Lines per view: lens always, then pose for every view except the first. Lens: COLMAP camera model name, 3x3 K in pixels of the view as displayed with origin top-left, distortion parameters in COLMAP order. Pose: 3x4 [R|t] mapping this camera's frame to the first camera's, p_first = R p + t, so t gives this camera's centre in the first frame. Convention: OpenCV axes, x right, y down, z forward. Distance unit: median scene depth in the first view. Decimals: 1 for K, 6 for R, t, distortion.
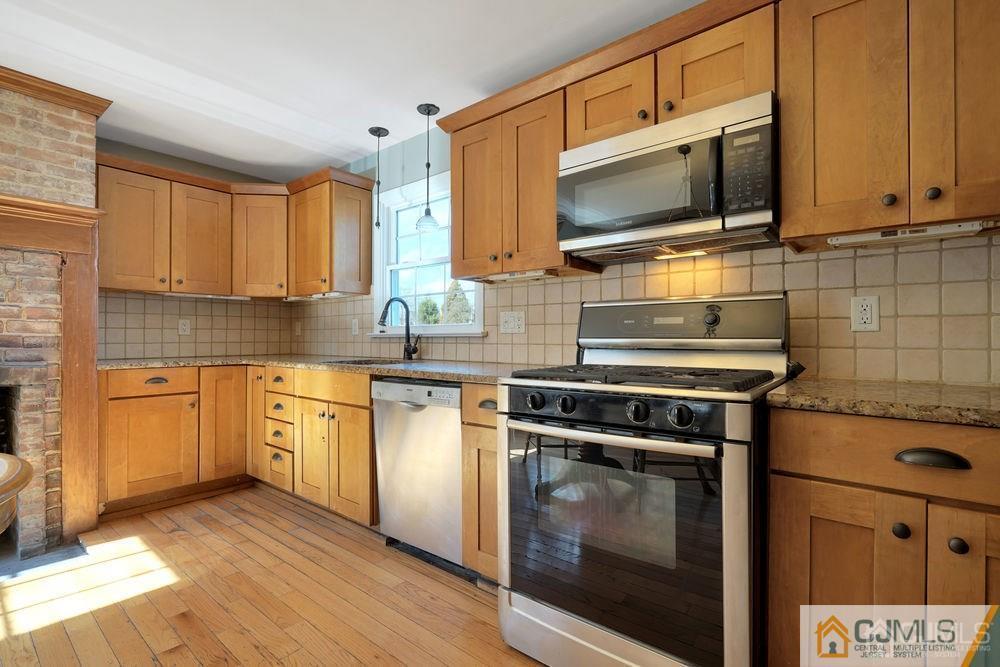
lens RADIAL K [[470.7, 0, 501.1], [0, 470.7, 336.3], [0, 0, 1]] dist [-0.003954, -0.000222]
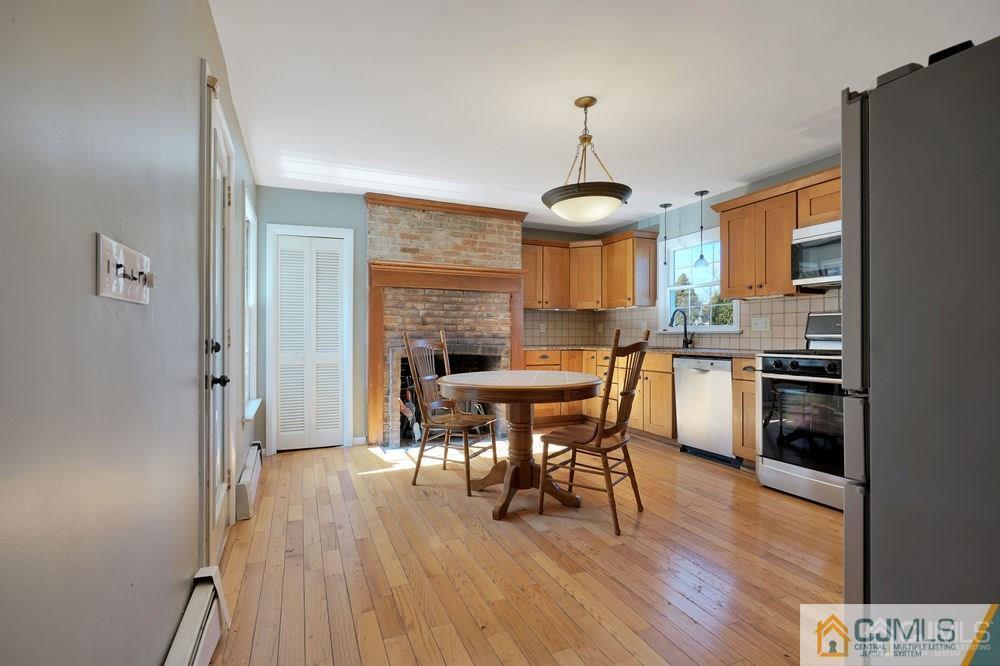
lens RADIAL K [[470.7, 0, 508.5], [0, 470.7, 335.6], [0, 0, 1]] dist [-0.003954, -0.000222]
pose [[0.901656, 0.002130, -0.432450, -0.062295], [0.000046, 0.999987, 0.005022, 0.000553], [0.432455, -0.004549, 0.901644, -0.868428]]
